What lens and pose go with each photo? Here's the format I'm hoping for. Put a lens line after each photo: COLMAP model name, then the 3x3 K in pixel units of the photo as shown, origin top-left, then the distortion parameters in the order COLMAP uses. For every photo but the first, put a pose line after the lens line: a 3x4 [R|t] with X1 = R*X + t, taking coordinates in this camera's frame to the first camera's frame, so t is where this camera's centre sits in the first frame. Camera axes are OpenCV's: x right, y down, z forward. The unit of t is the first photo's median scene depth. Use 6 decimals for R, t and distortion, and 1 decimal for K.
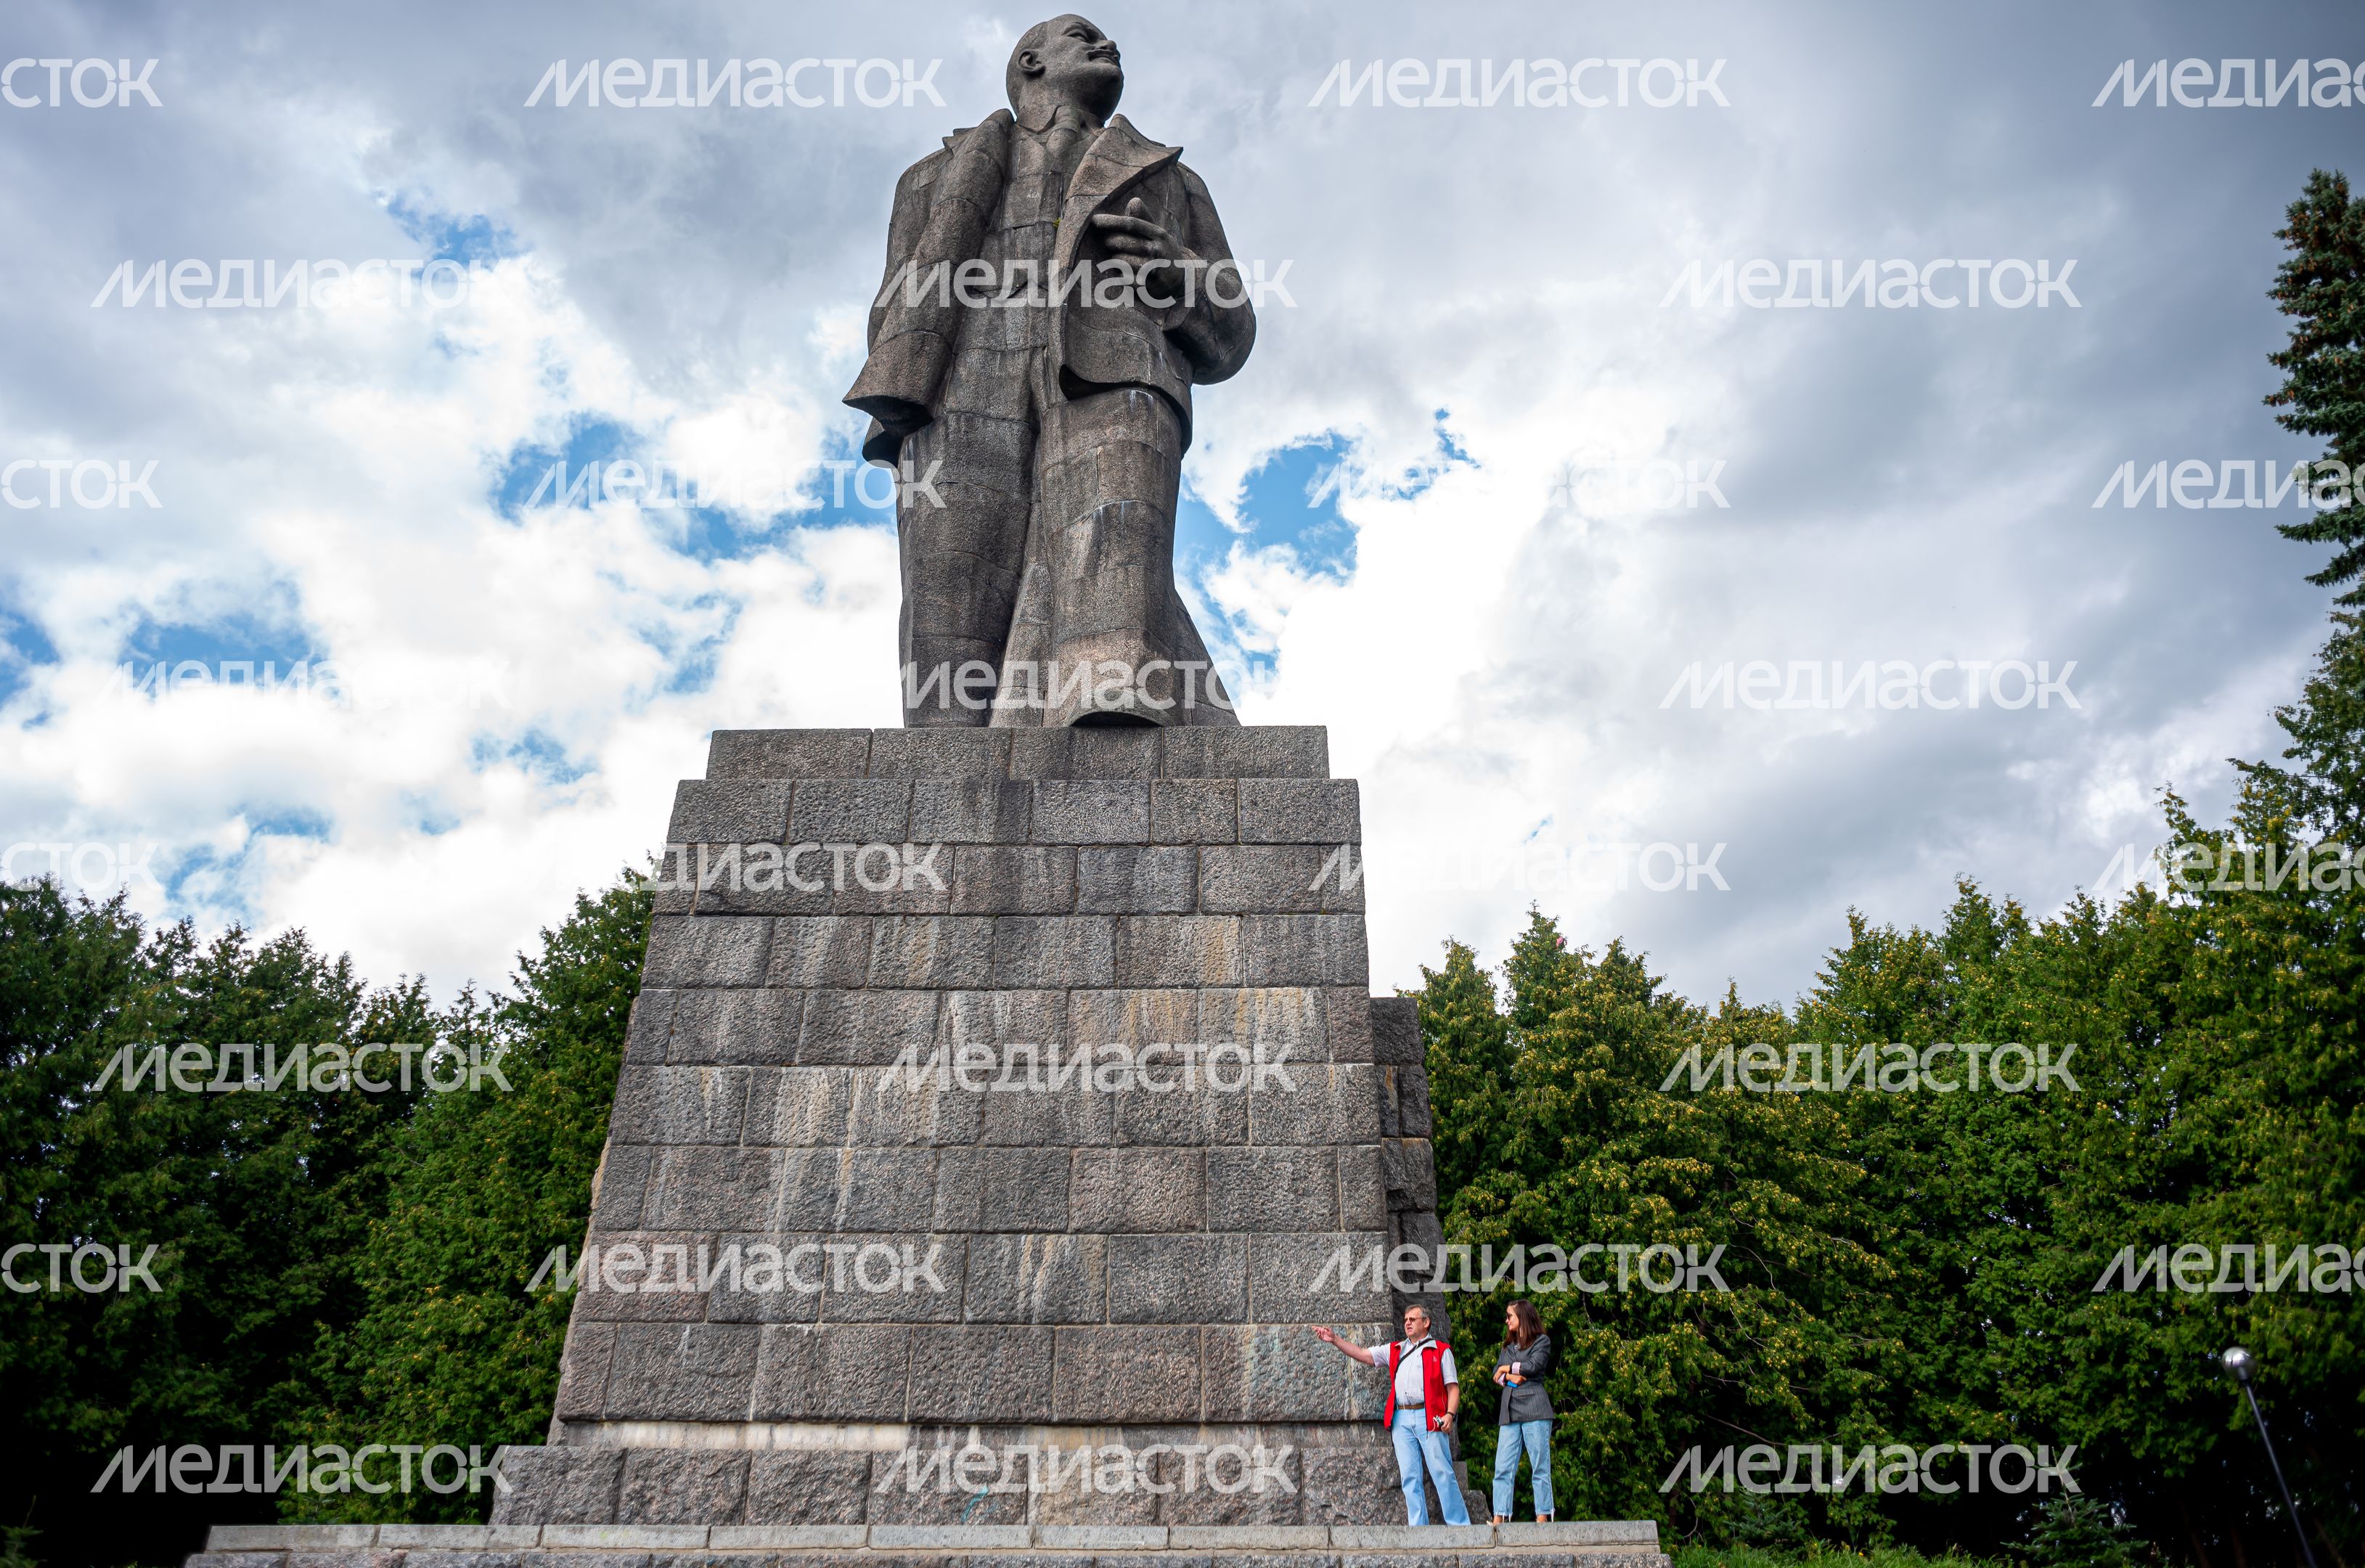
lens RADIAL K [[1618.3, 0, 1178.4], [0, 1618.3, 777.6], [0, 0, 1]] dist [-0.086550, 0.077465]
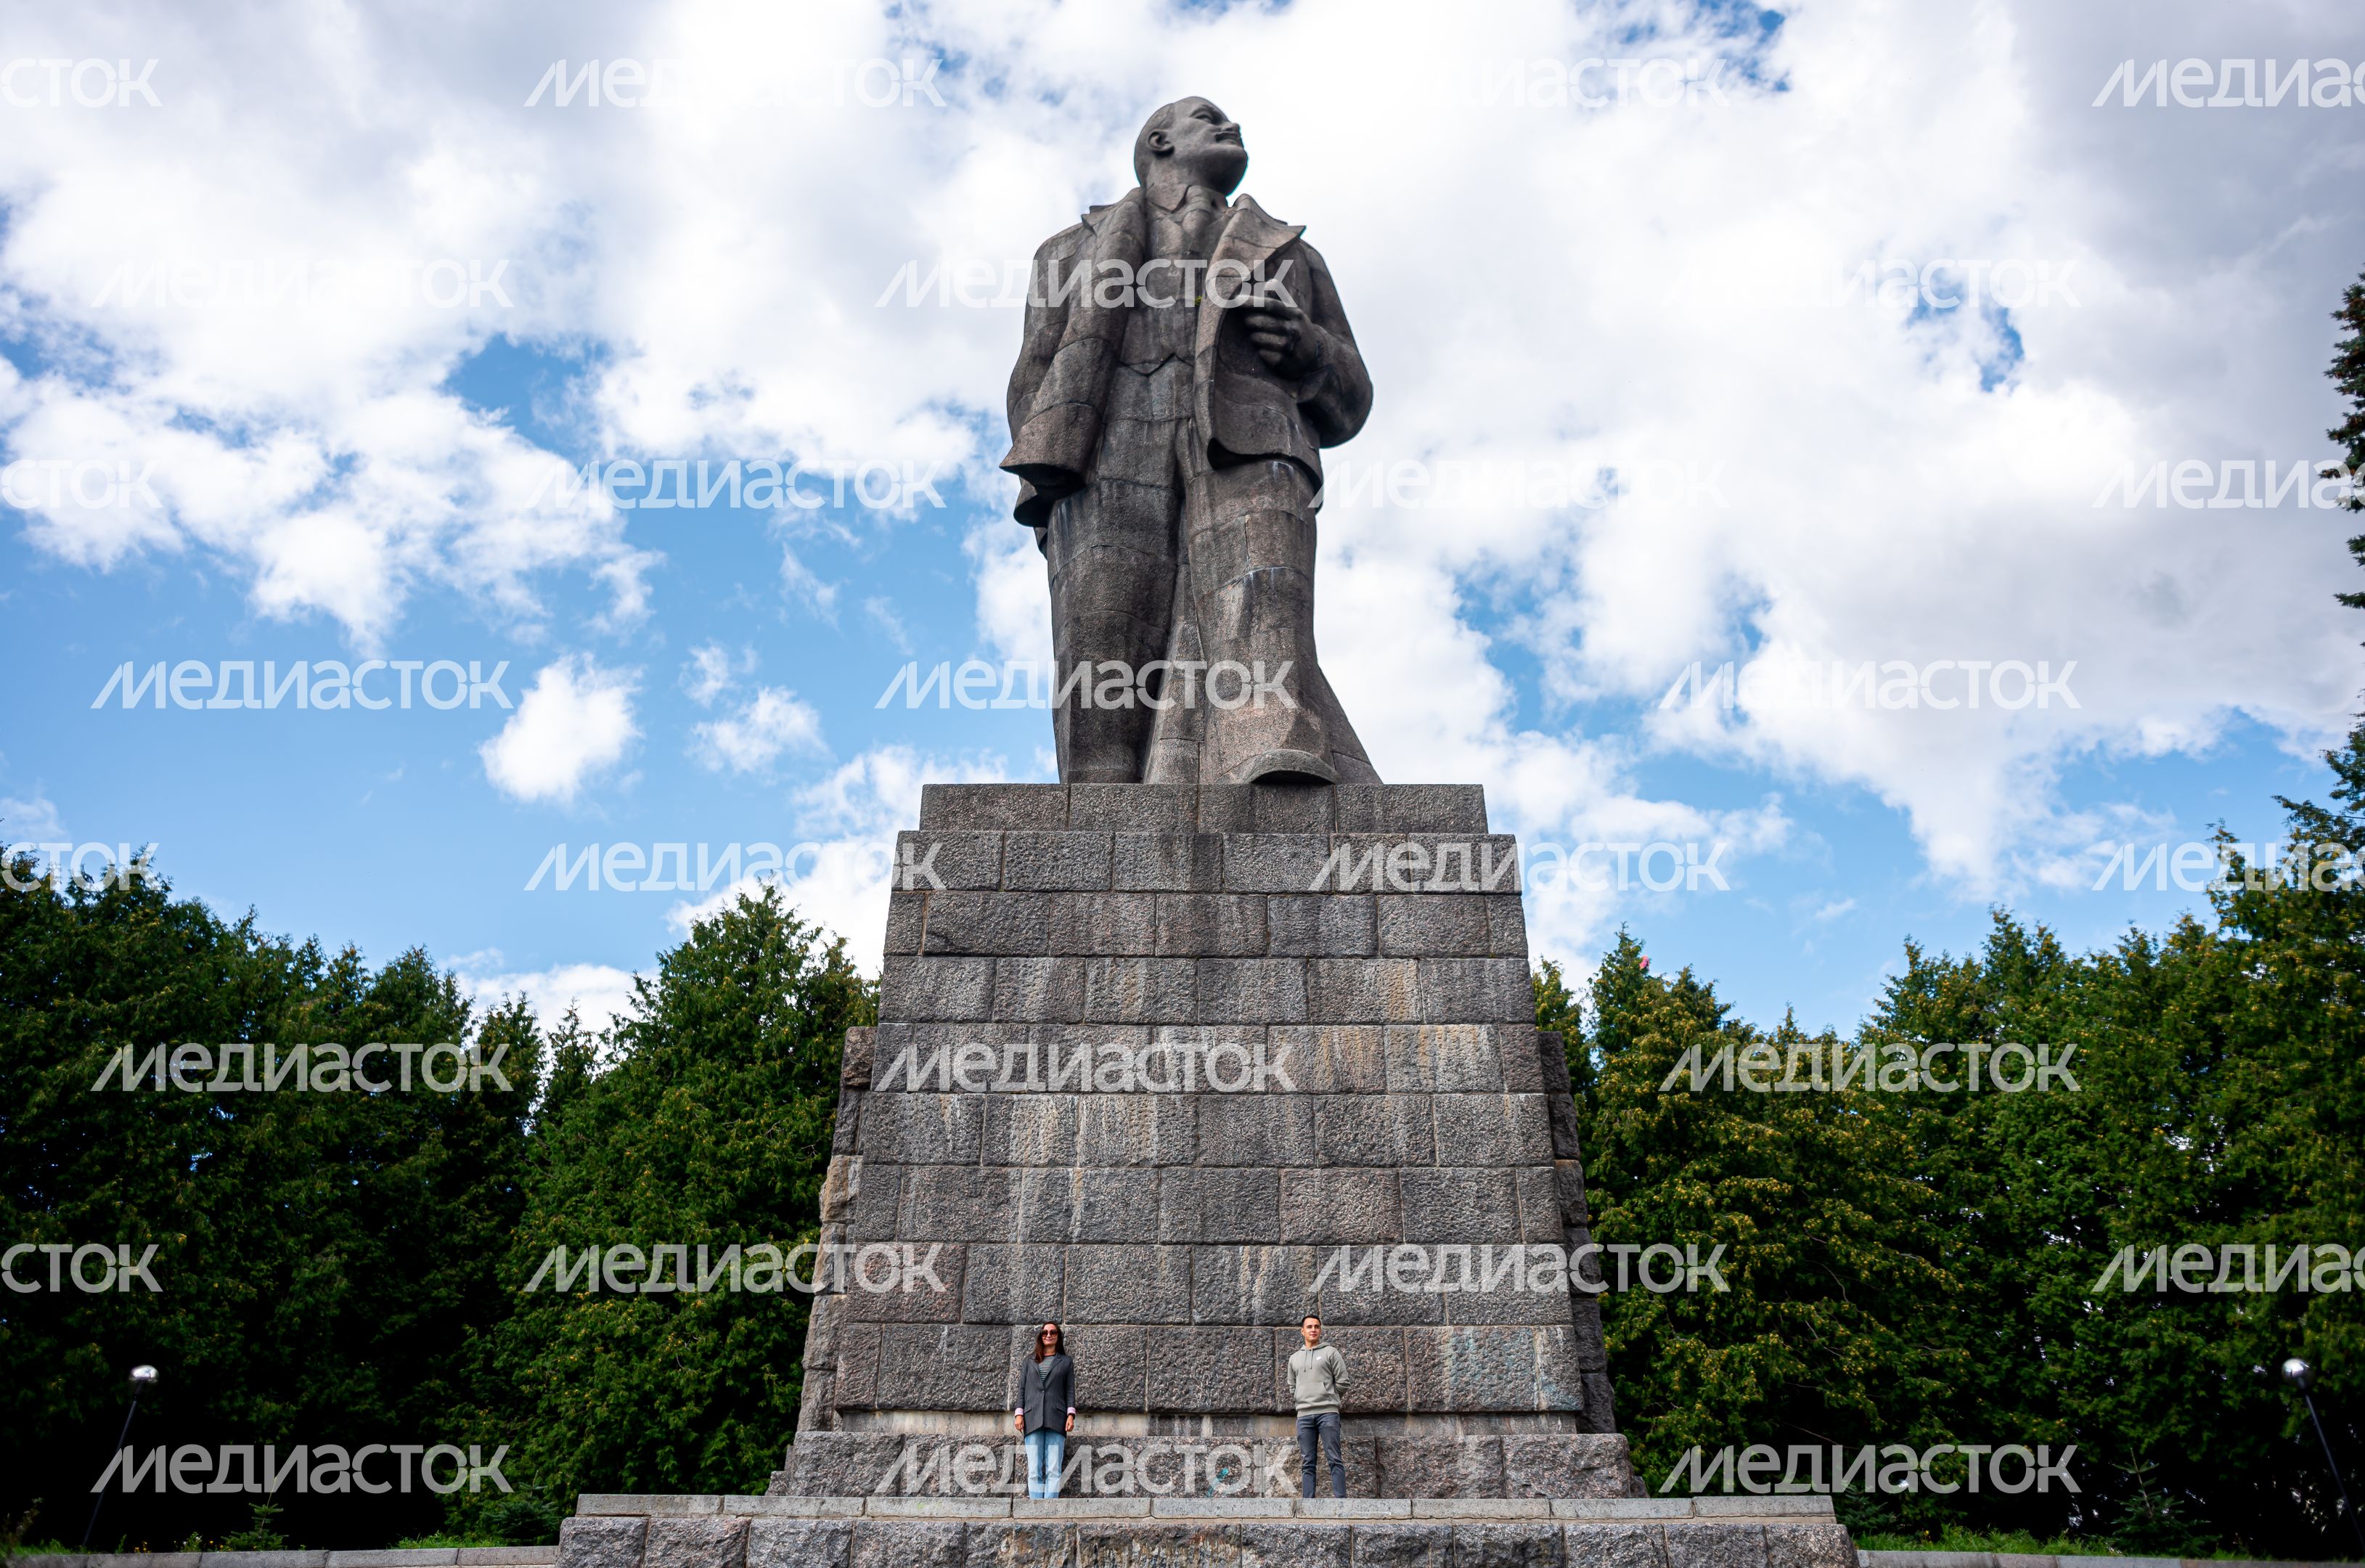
lens RADIAL K [[1626.8, 0, 1177.9], [0, 1626.8, 778.8], [0, 0, 1]] dist [-0.087710, 0.079846]
pose [[0.999972, 0.007350, -0.001579, -0.116739], [-0.007358, 0.999961, -0.004925, -0.029409], [0.001543, 0.004937, 0.999987, -0.106708]]
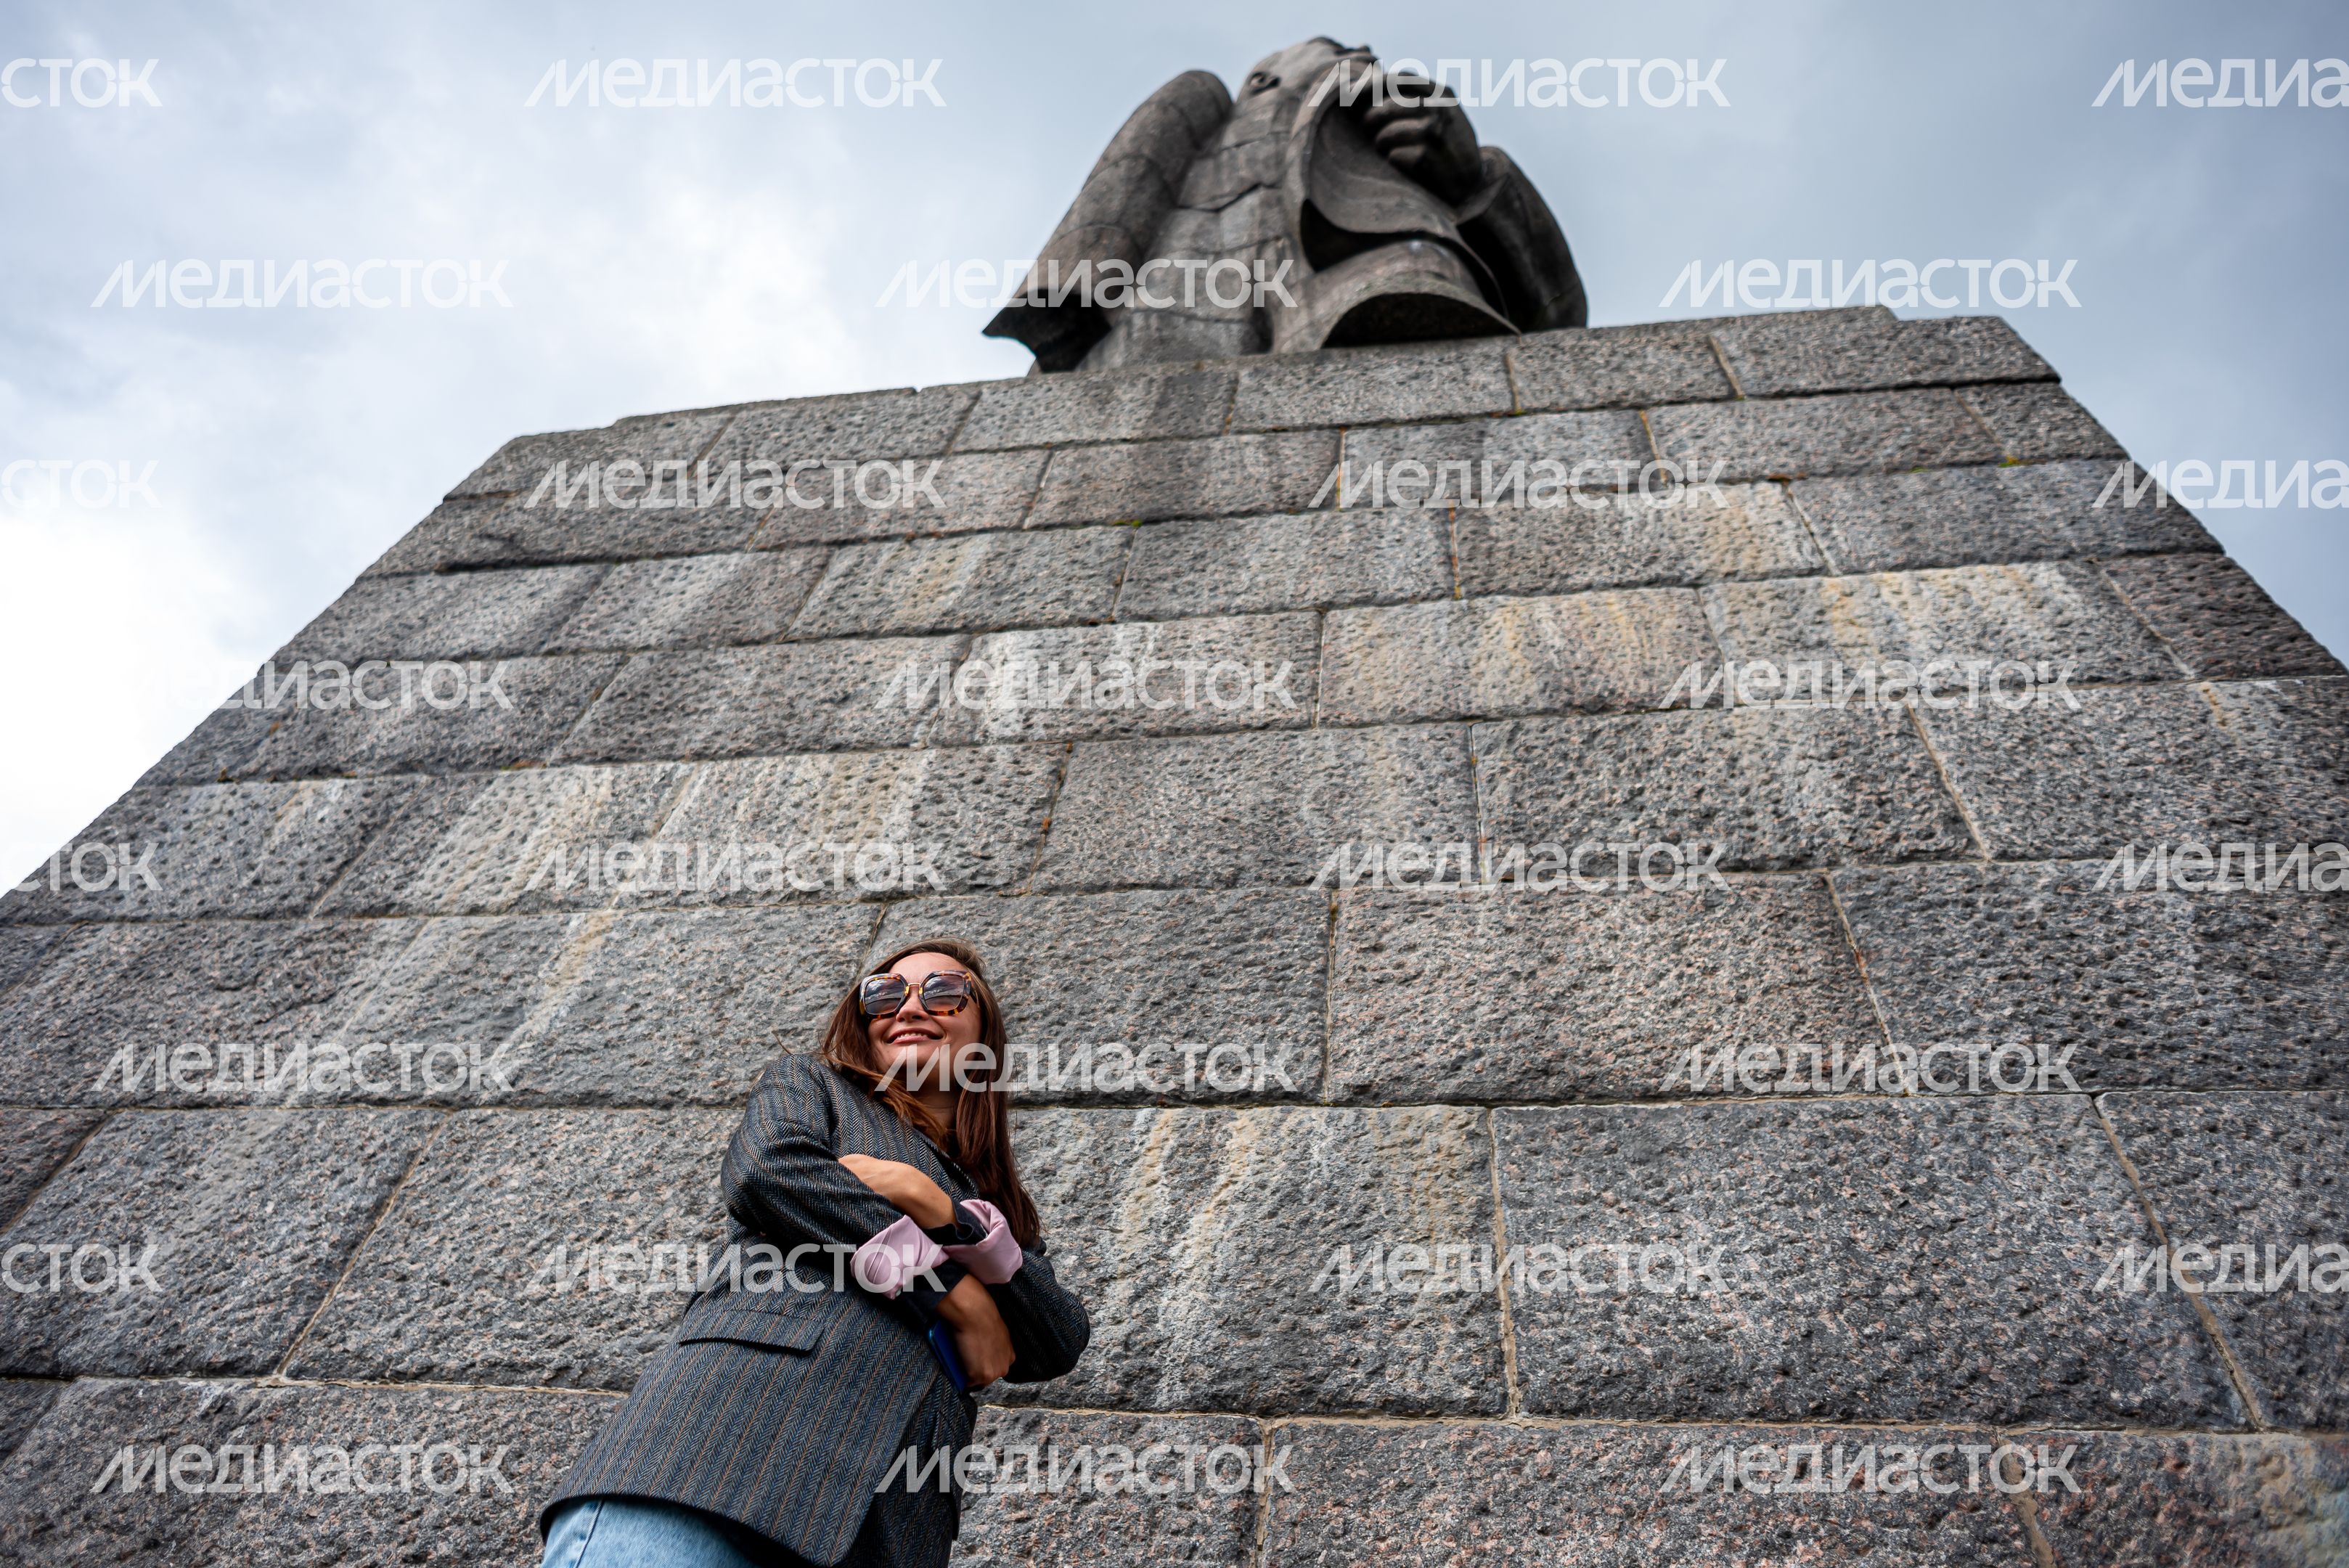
lens RADIAL K [[1647.9, 0, 1140.5], [0, 1647.9, 784.5], [0, 0, 1]] dist [-0.064436, 0.059724]
pose [[0.984214, -0.039896, -0.172428, -0.041839], [-0.030818, 0.920745, -0.388946, 0.280209], [0.174279, 0.388120, 0.904980, 0.616640]]
